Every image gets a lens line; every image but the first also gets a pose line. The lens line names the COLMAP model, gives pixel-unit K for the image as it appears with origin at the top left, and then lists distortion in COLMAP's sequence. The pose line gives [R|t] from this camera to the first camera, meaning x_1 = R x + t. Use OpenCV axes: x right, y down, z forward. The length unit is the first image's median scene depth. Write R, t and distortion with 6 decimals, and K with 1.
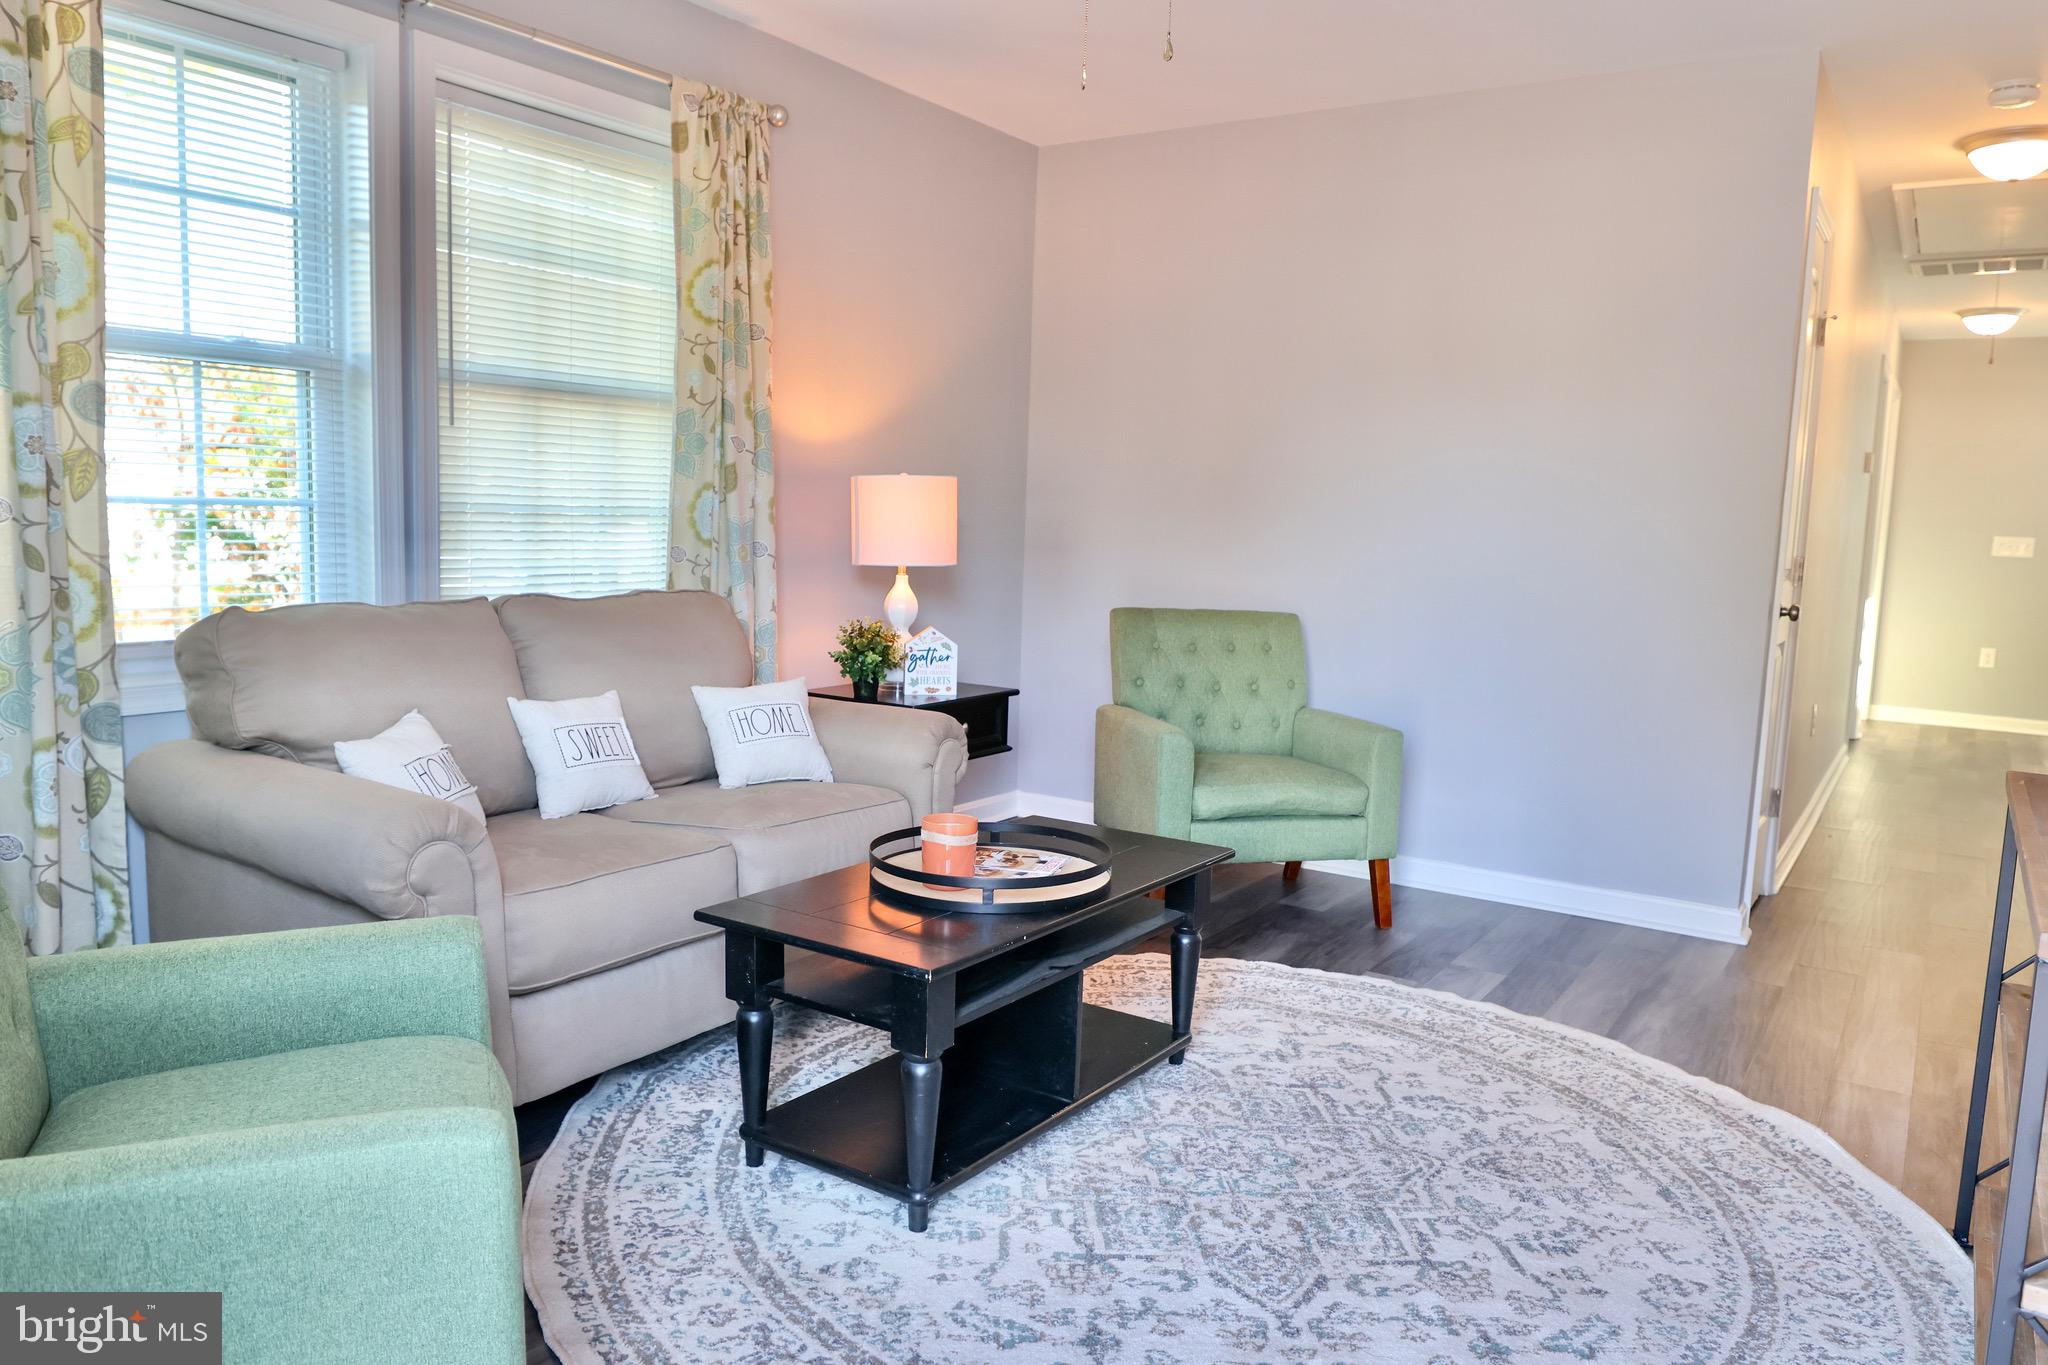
lens RADIAL K [[1419.4, 0, 1018.6], [0, 1419.4, 690.8], [0, 0, 1]] dist [-0.057329, 0.031845]
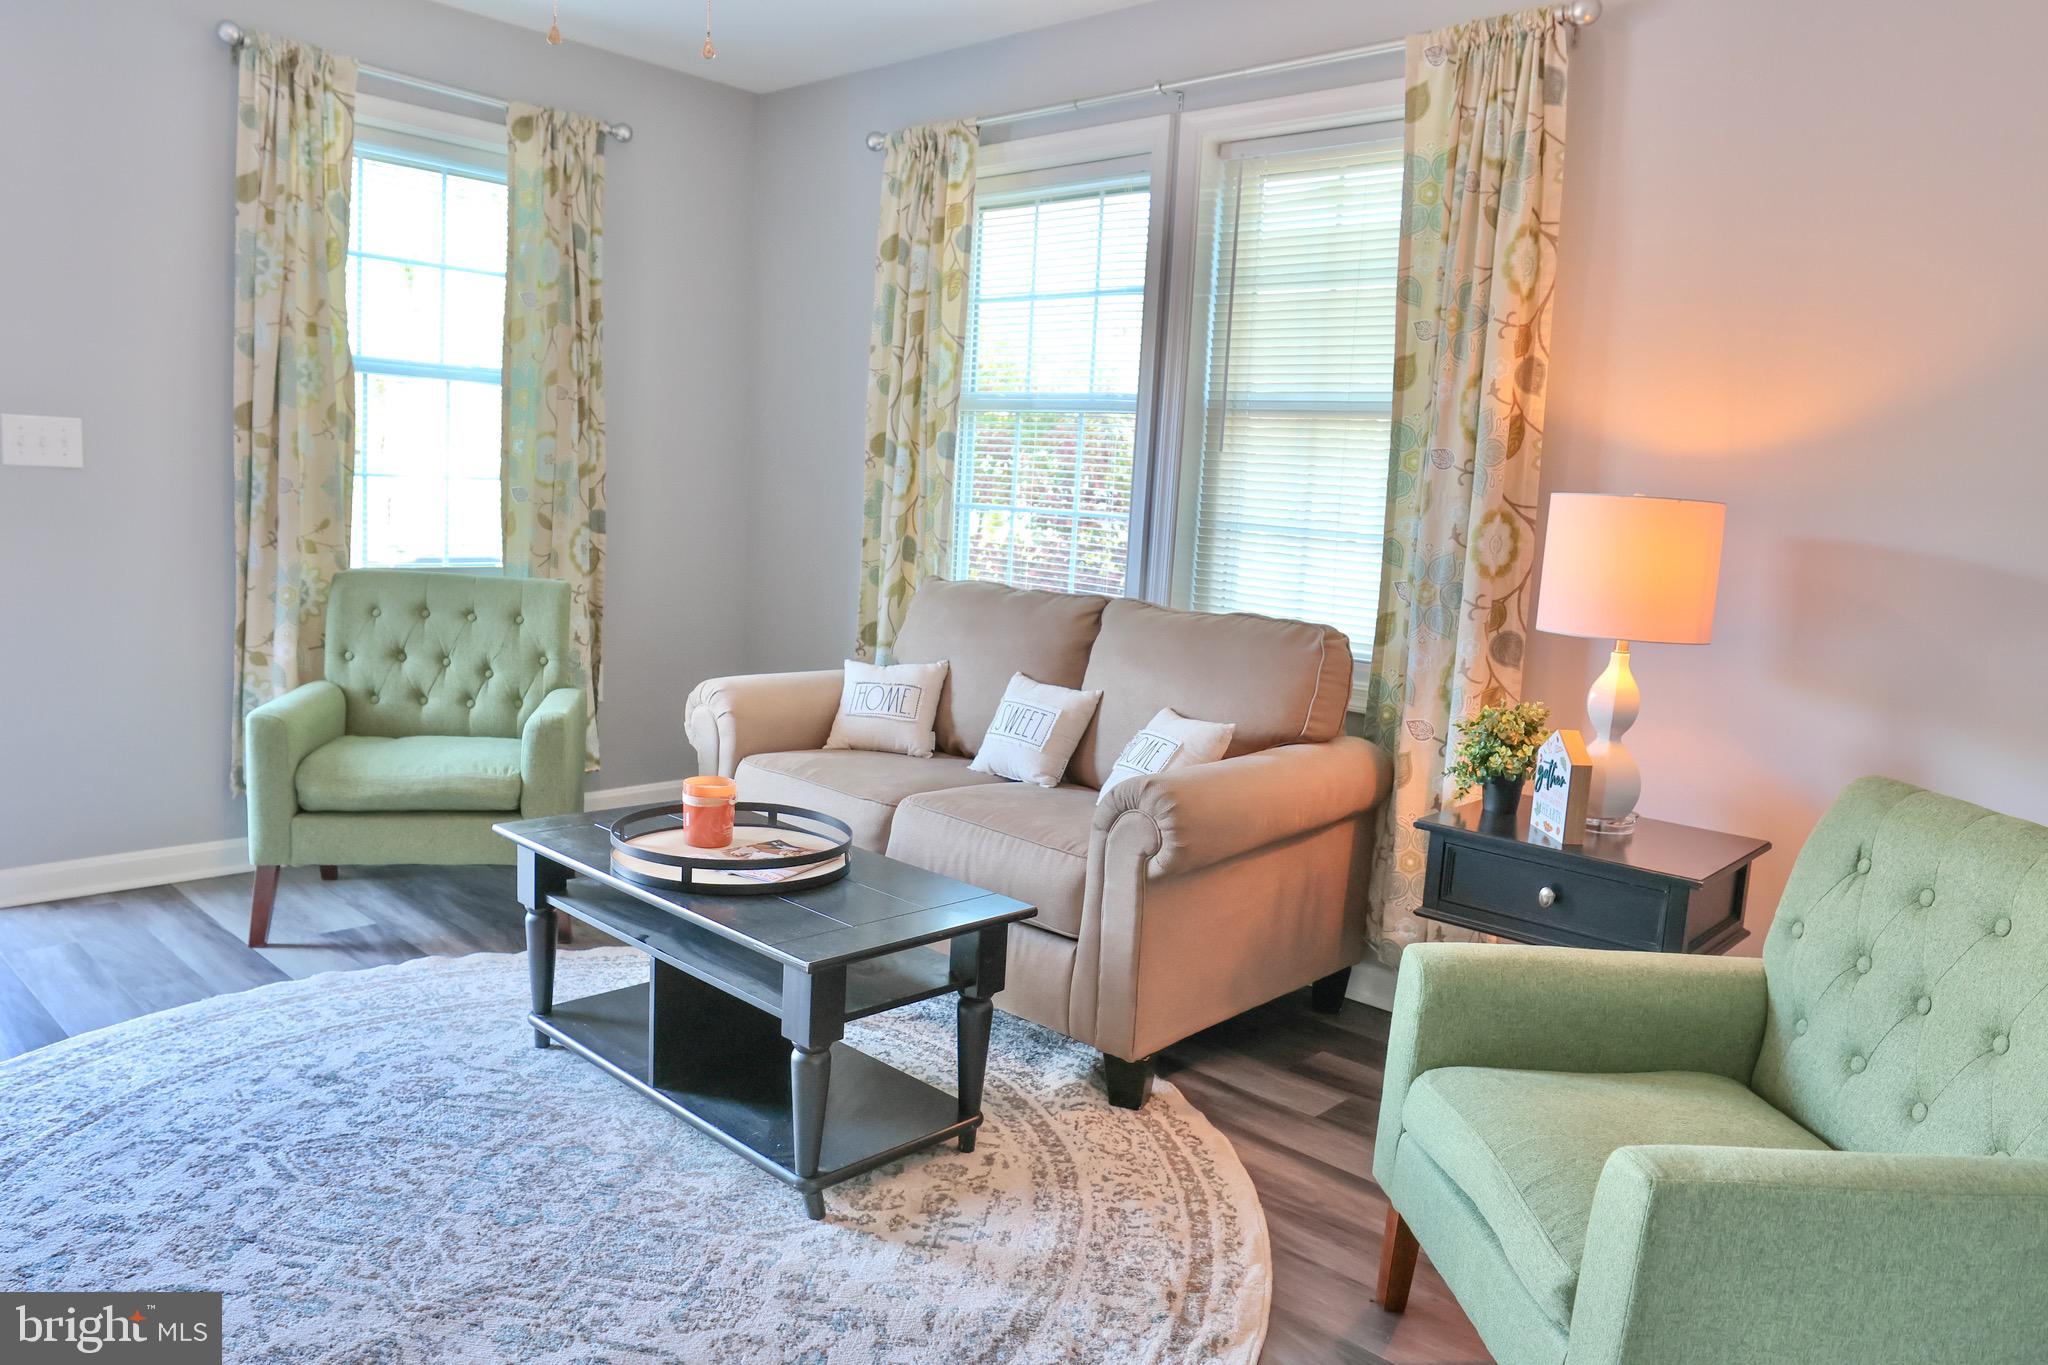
lens RADIAL K [[1425.5, 0, 1016.0], [0, 1425.5, 681.8], [0, 0, 1]] dist [-0.048868, 0.023172]
pose [[-0.161144, 0.099447, -0.981908, 0.645798], [-0.182430, 0.974764, 0.128662, -0.110380], [0.969924, 0.199862, -0.138936, 0.906090]]
